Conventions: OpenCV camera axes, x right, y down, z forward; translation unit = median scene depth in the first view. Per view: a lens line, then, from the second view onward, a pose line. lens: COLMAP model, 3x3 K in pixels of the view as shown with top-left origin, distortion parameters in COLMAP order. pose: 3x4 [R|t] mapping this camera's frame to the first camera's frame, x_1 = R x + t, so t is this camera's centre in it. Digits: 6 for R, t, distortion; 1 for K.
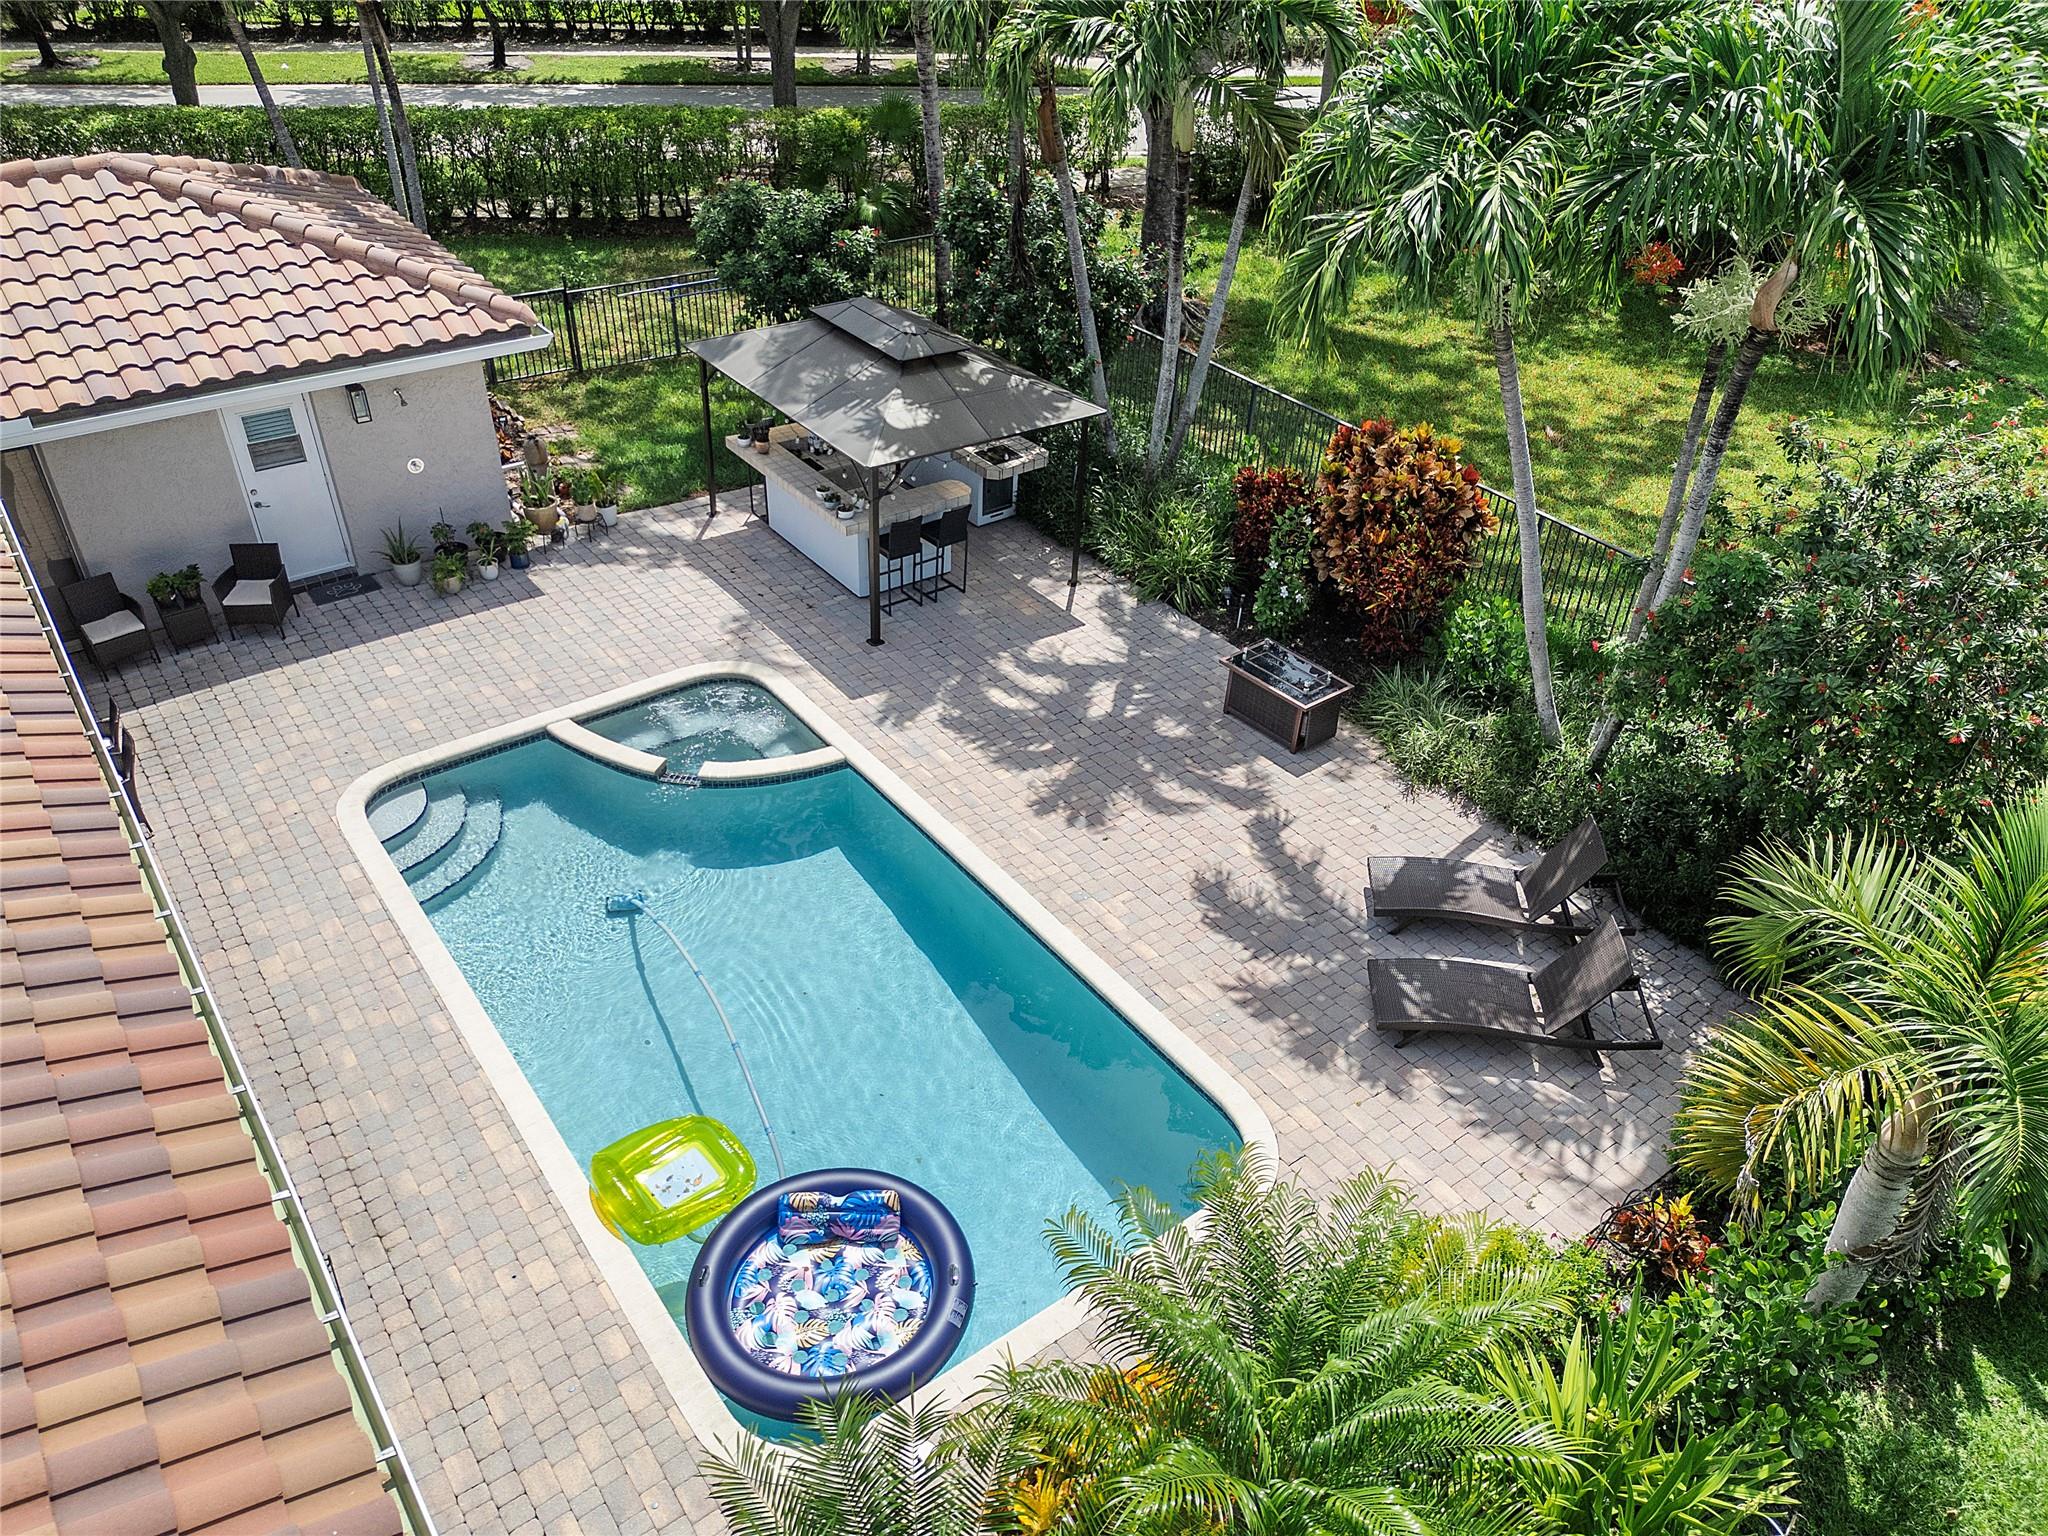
lens RADIAL K [[1468.9, 0, 1019.5], [0, 1468.9, 768.2], [0, 0, 1]] dist [0.063817, -0.064707]
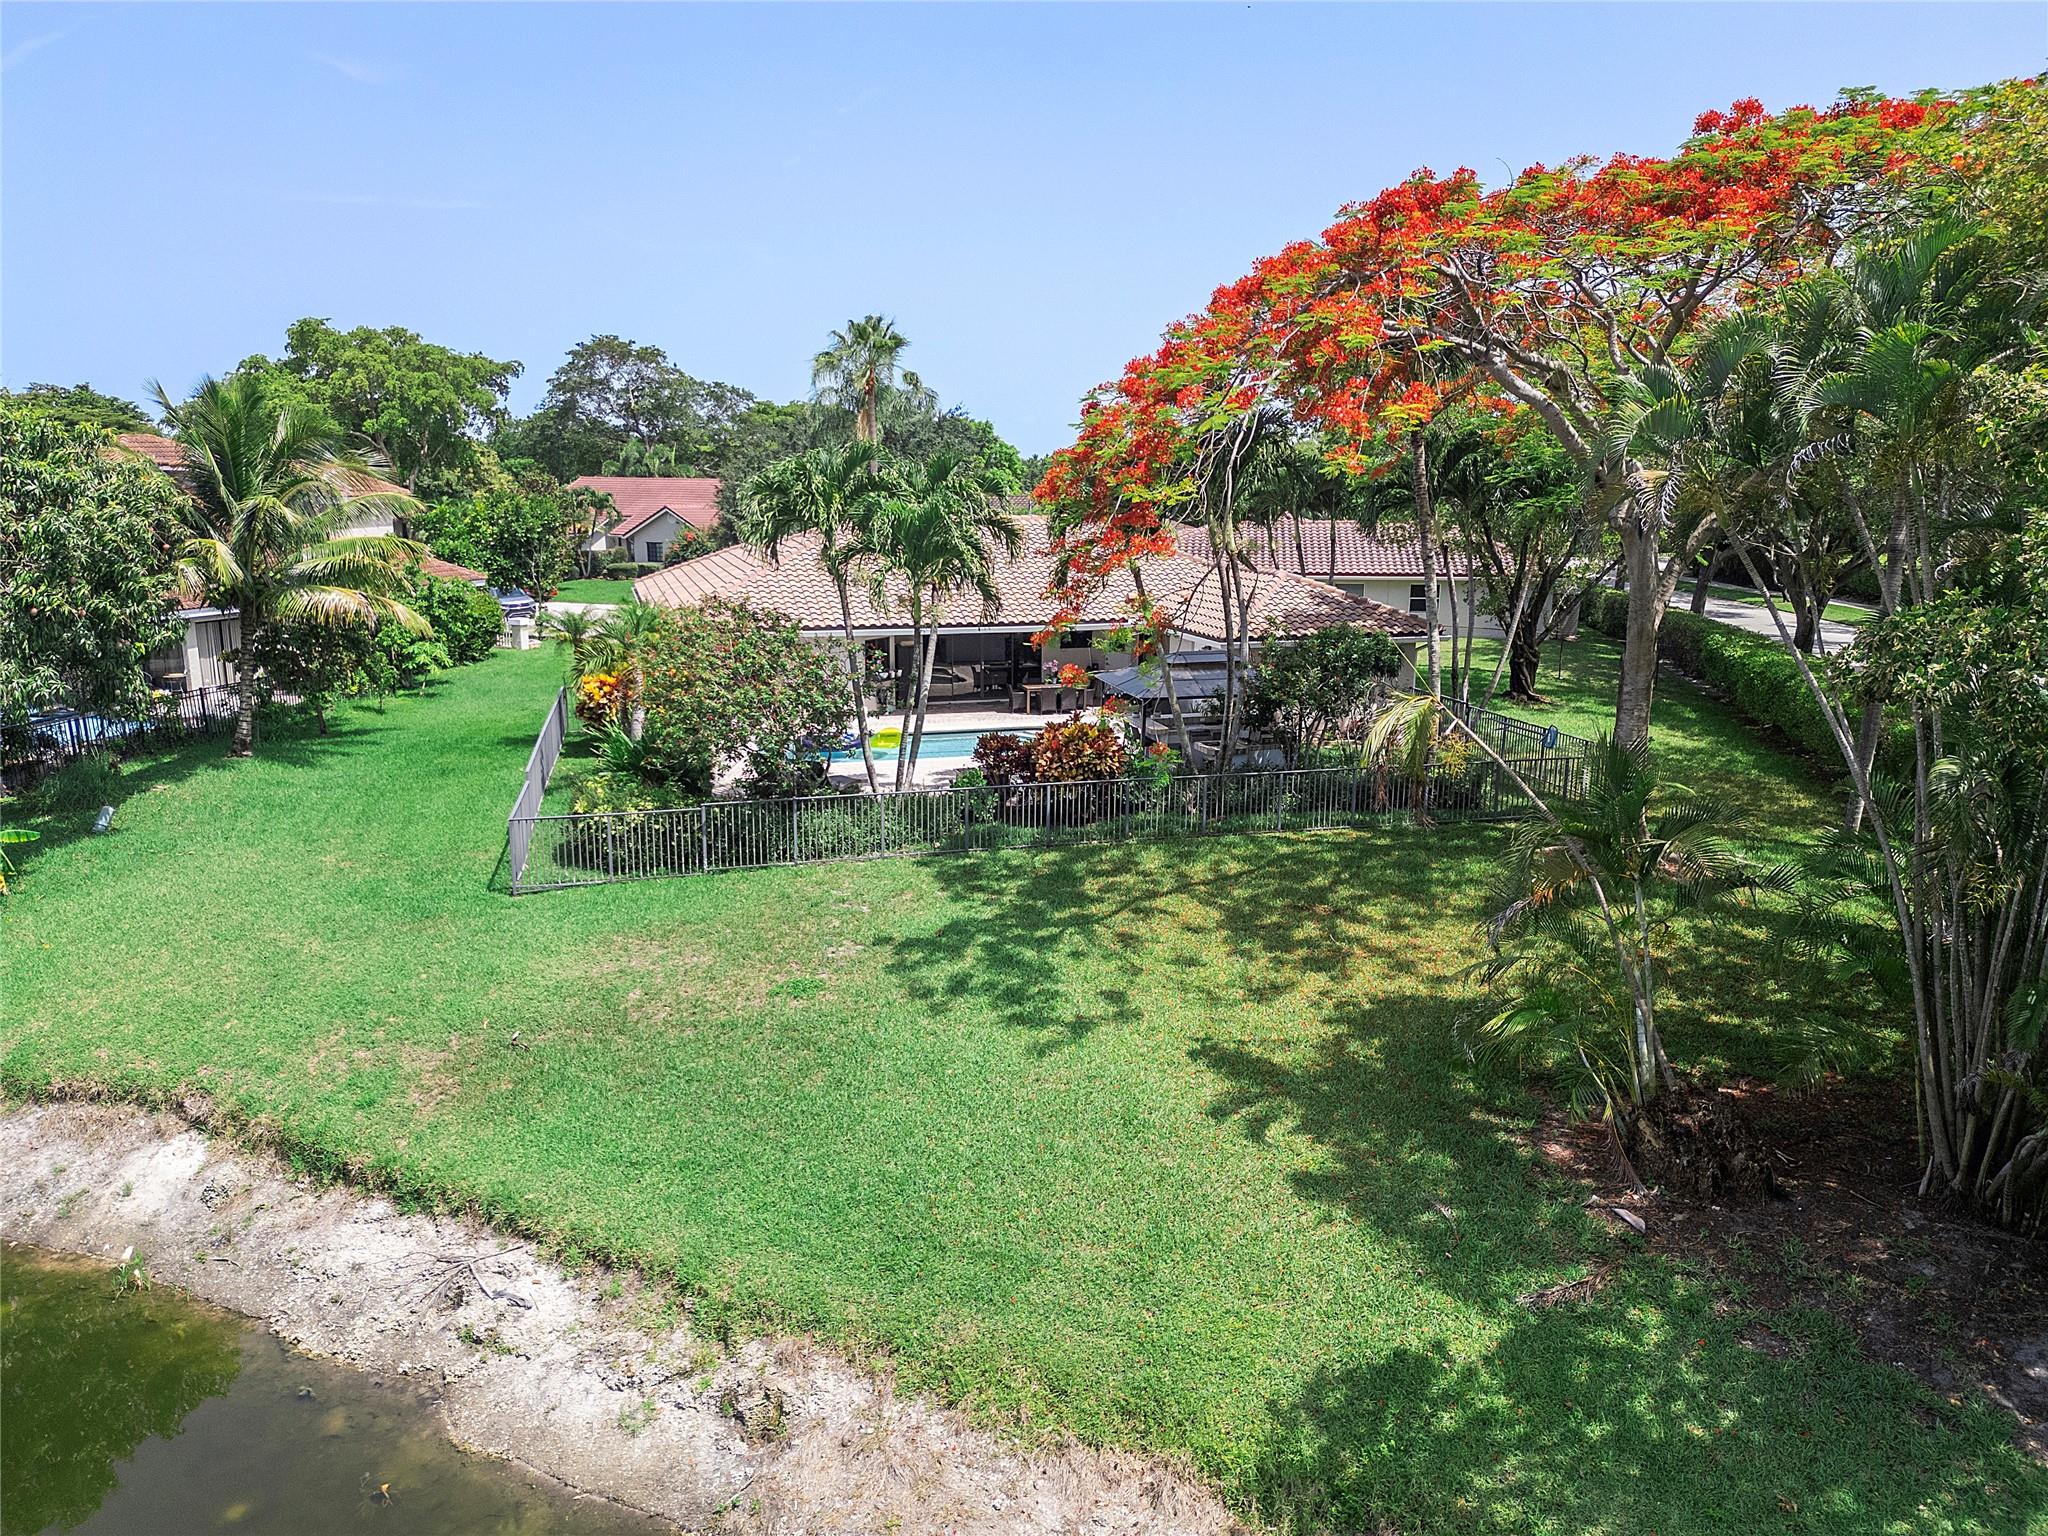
lens RADIAL K [[1468.9, 0, 1015.8], [0, 1468.9, 781.3], [0, 0, 1]] dist [0.063817, -0.064707]
pose [[-0.327284, 0.177136, -0.928175, 2.039302], [-0.561208, 0.753825, 0.341751, -0.773058], [0.760217, 0.632749, -0.147304, 1.310156]]
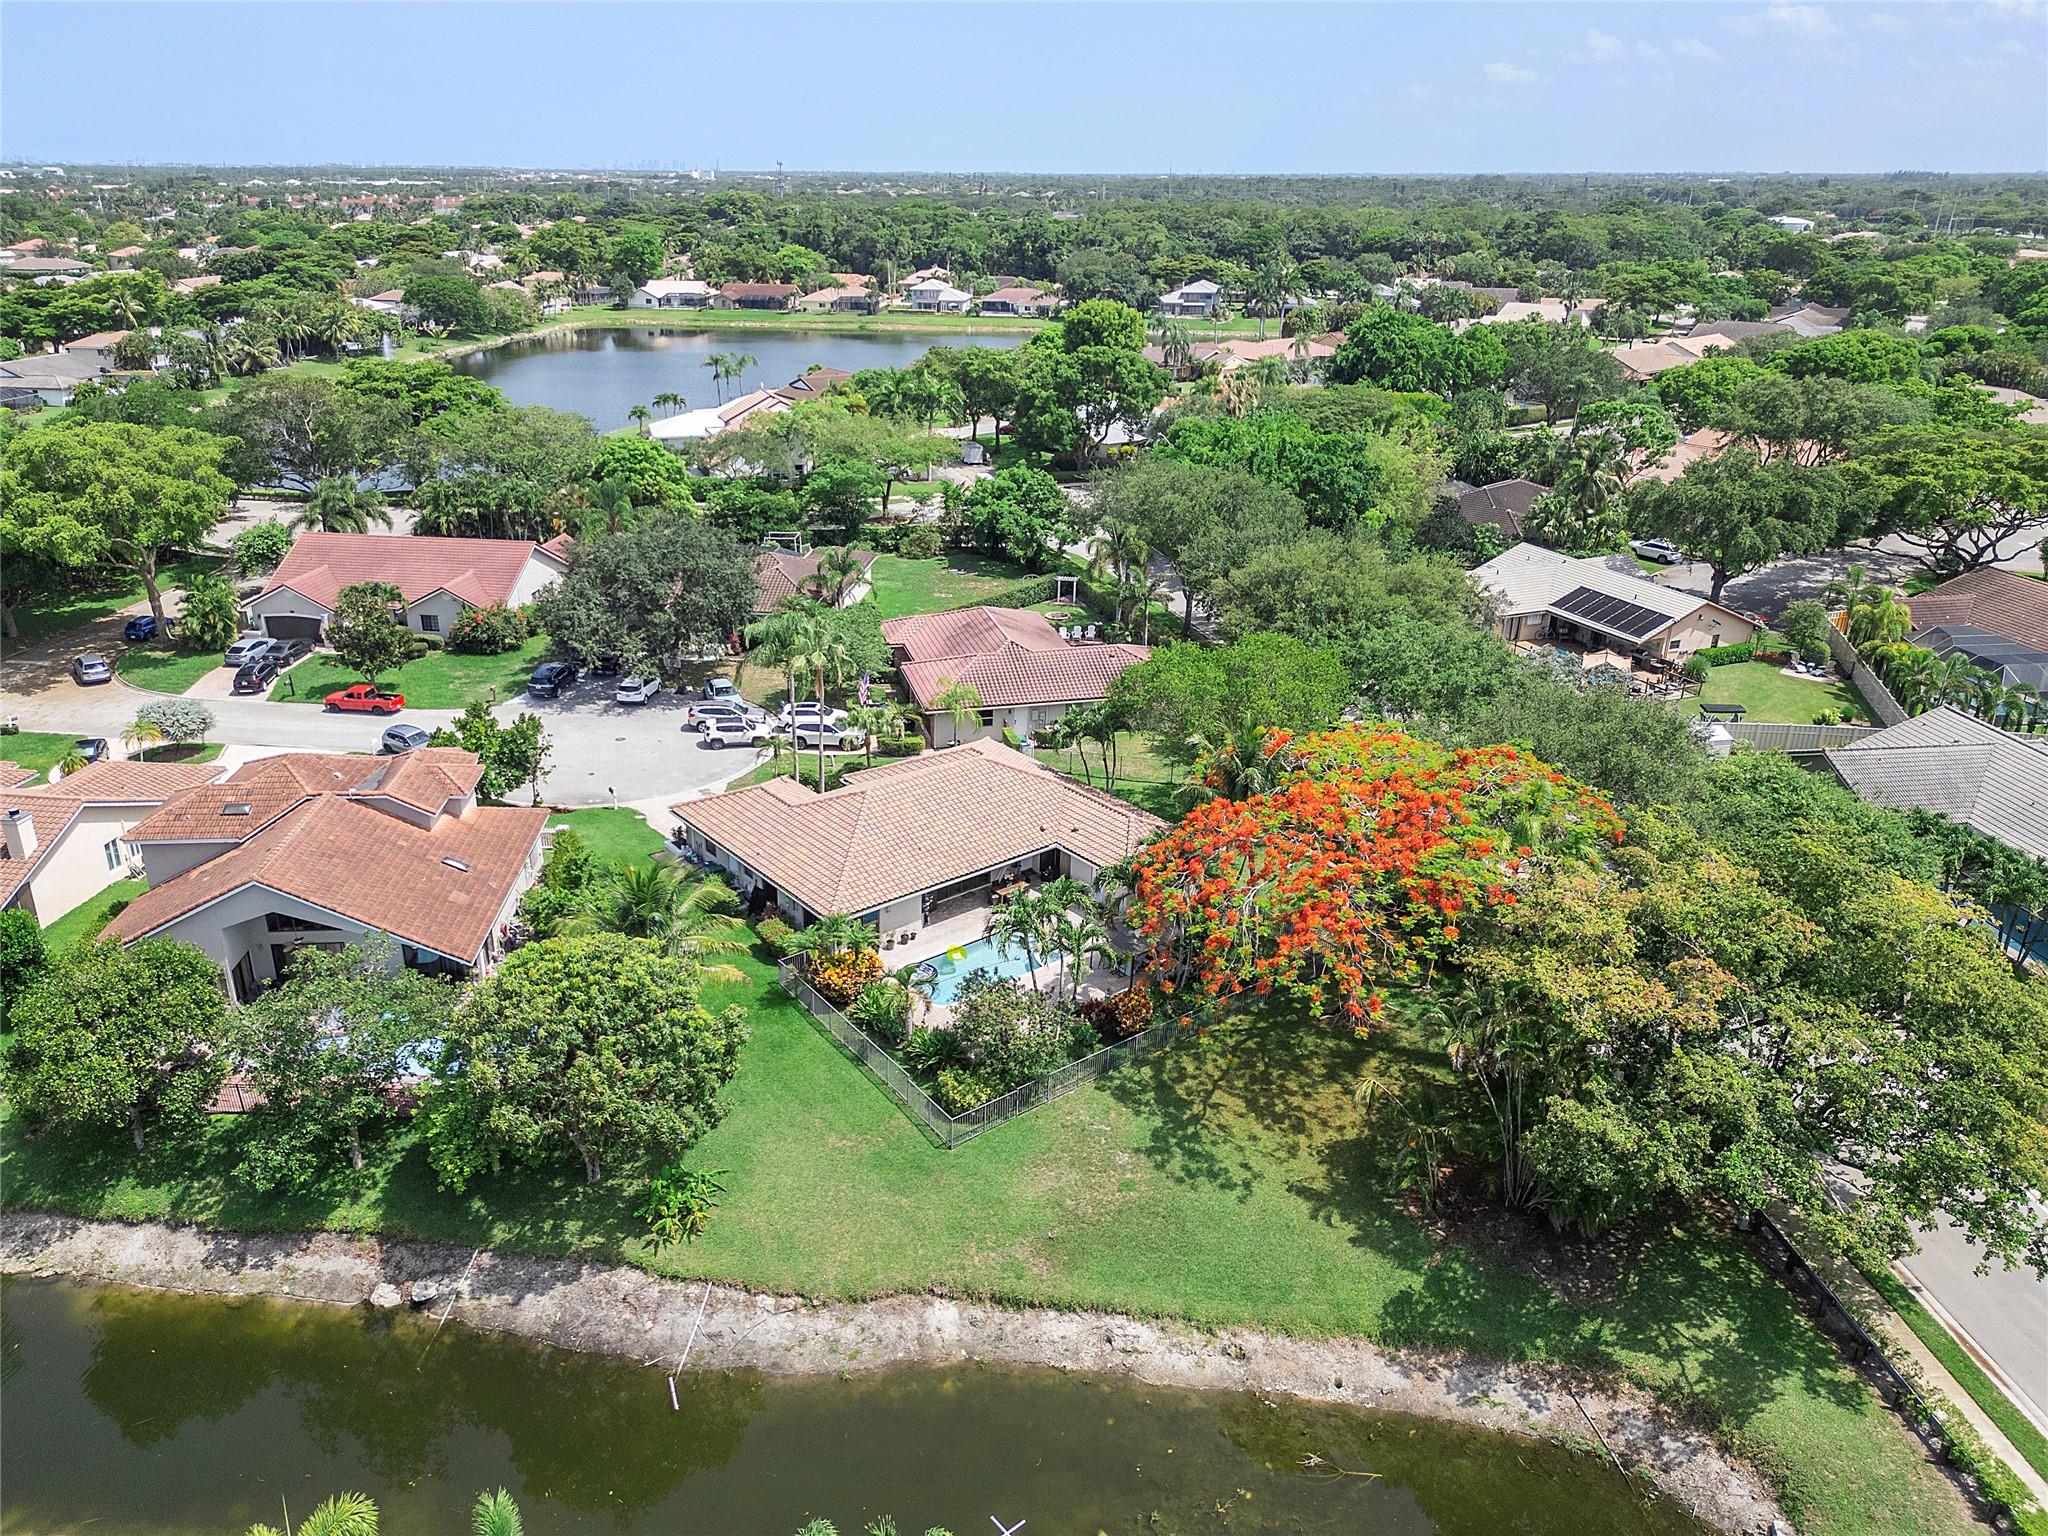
lens RADIAL K [[1468.9, 0, 1011.9], [0, 1468.9, 771.7], [0, 0, 1]] dist [0.063817, -0.064707]
pose [[0.057209, 0.365572, -0.929023, 3.805126], [-0.594140, 0.760292, 0.262589, -1.576613], [0.802324, 0.536948, 0.260696, -0.622352]]
